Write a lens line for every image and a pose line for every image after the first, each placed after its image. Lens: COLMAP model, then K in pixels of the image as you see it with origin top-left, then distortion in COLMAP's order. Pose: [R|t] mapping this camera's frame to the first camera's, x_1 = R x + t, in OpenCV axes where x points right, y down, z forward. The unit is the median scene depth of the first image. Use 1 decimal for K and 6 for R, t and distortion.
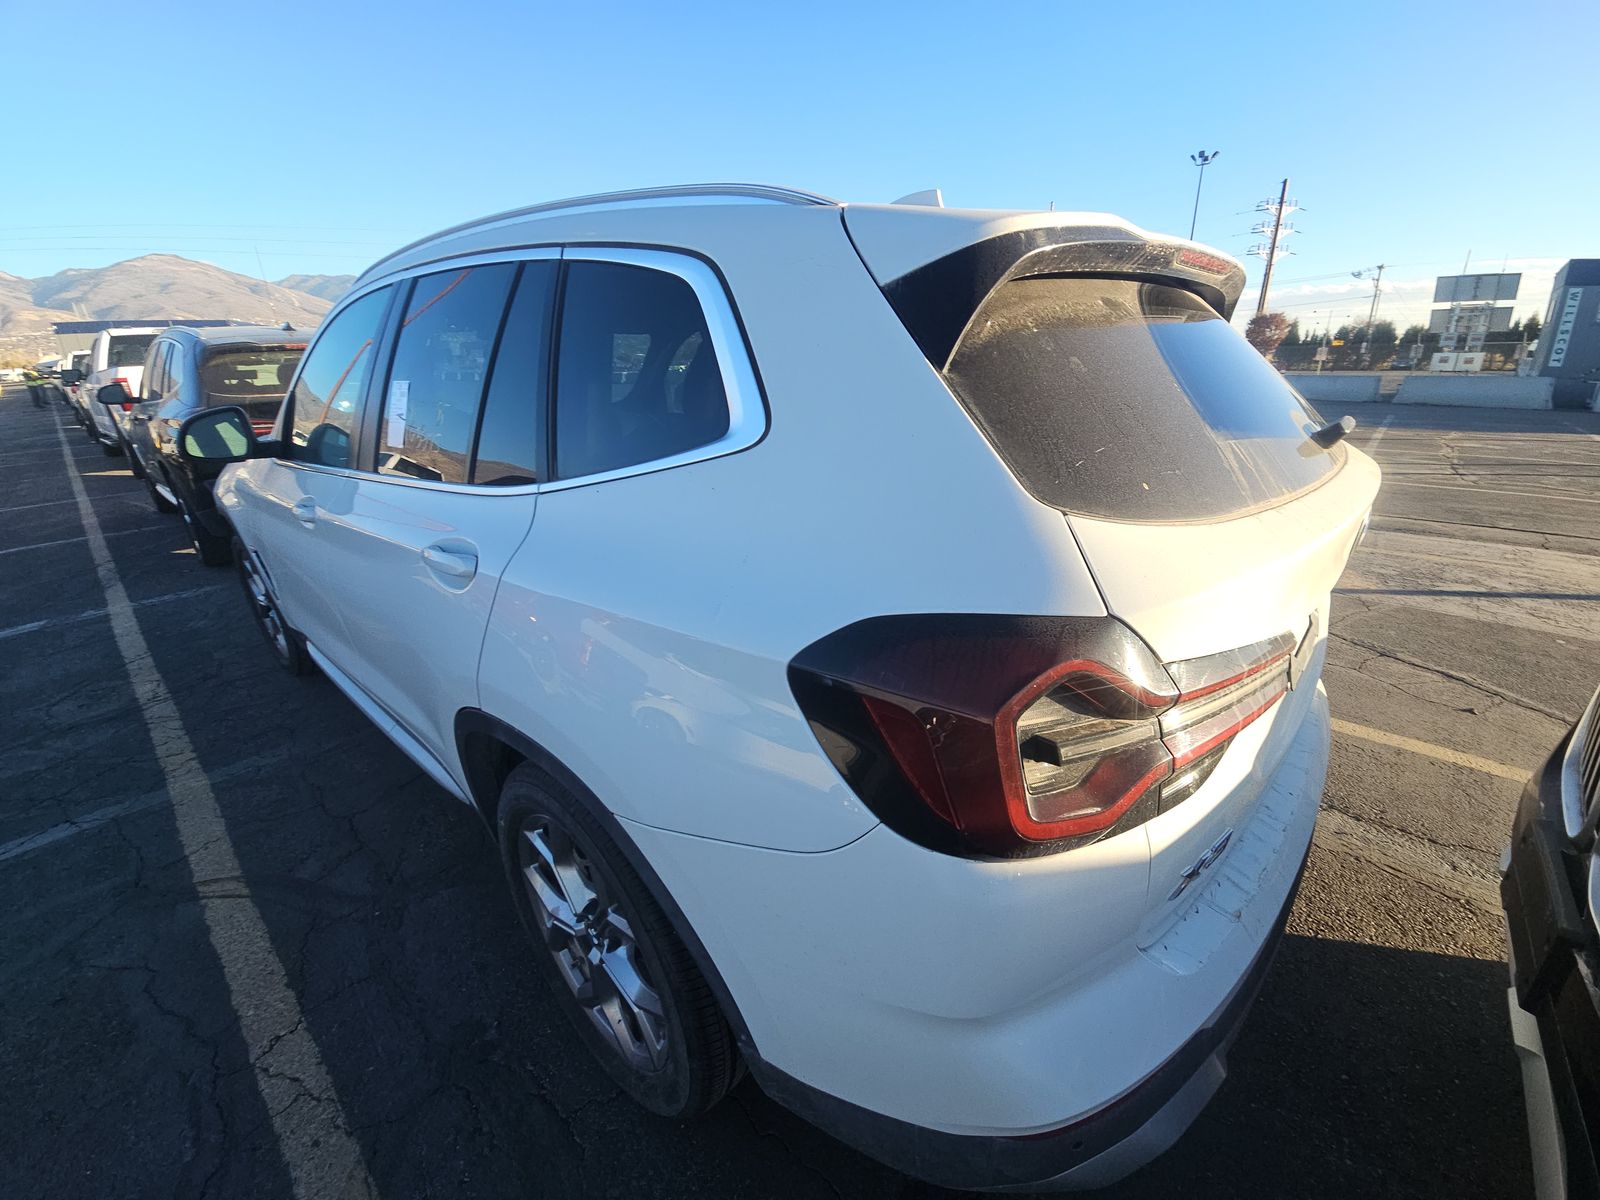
lens RADIAL K [[638.8, 0, 800.0], [0, 638.8, 600.0], [0, 0, 1]] dist [0.013781, -0.013105]
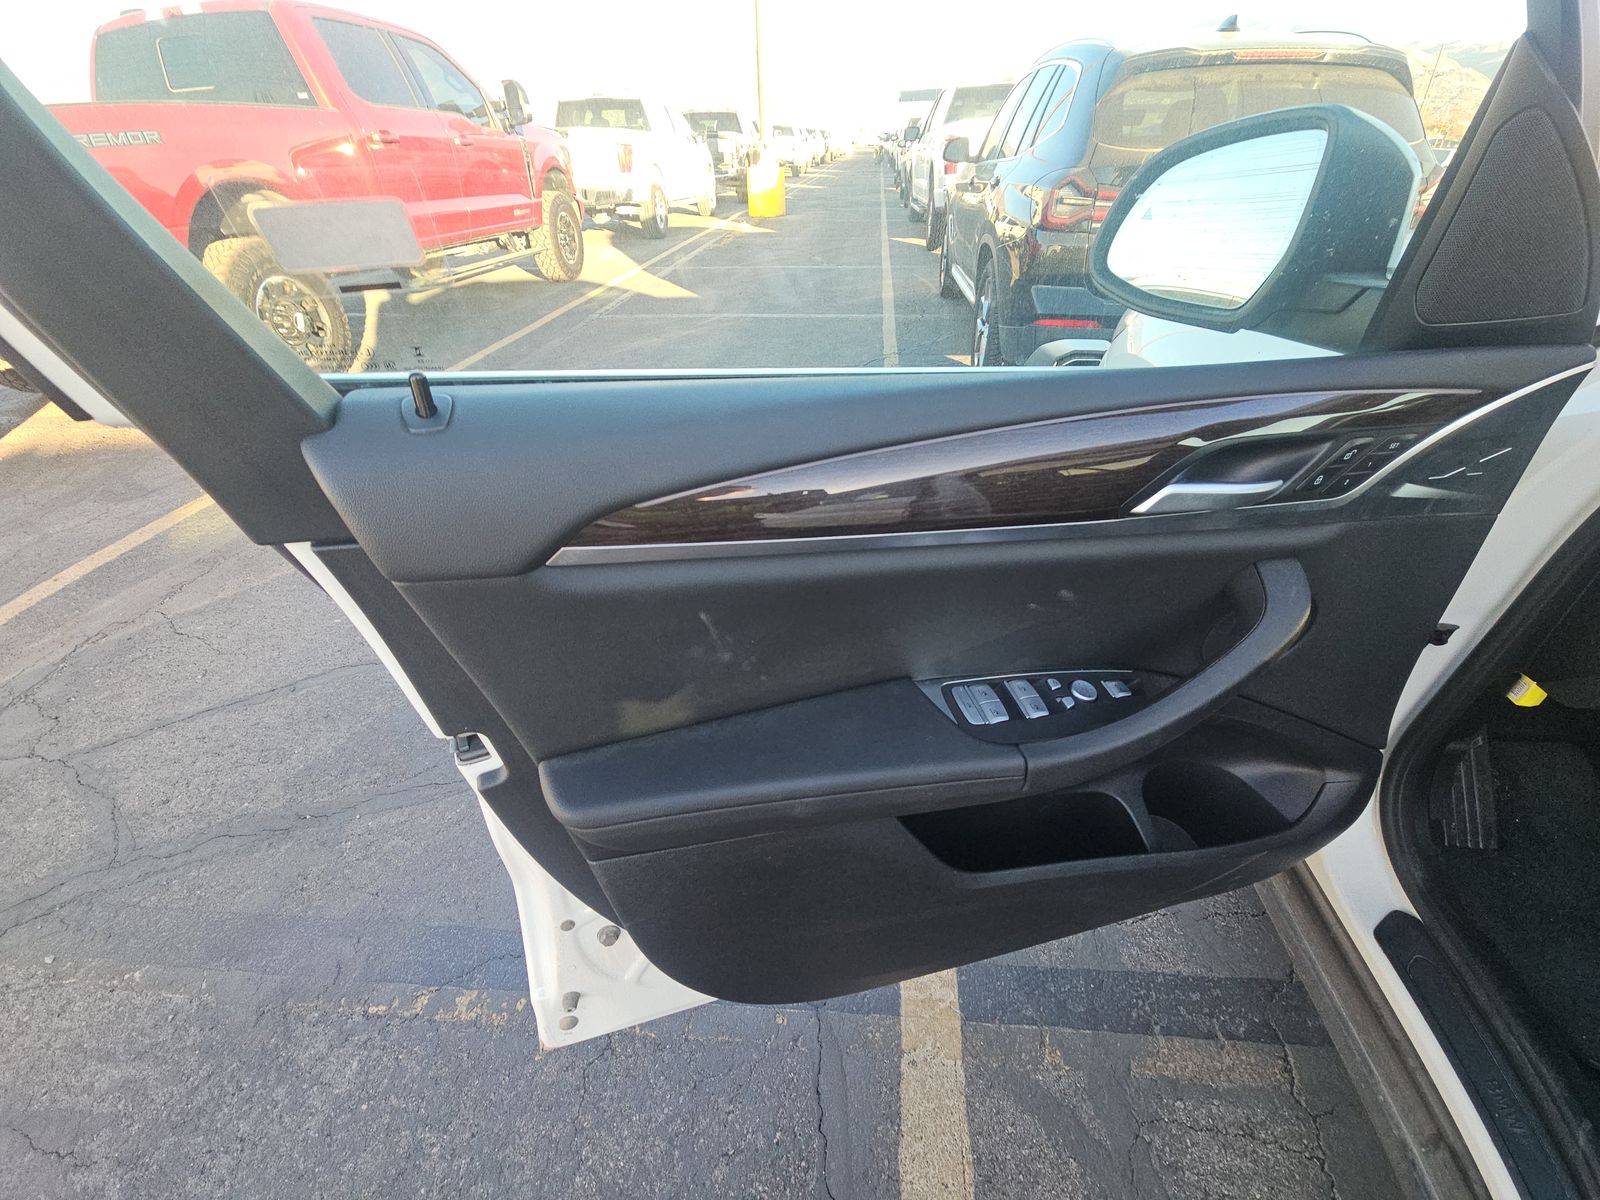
lens RADIAL K [[638.8, 0, 800.0], [0, 638.8, 600.0], [0, 0, 1]] dist [0.013781, -0.013105]
pose [[0.583374, 0.471883, -0.661060, -0.258100], [-0.270907, 0.880351, 0.389348, -0.049174], [0.765692, -0.048050, 0.641410, 0.187428]]
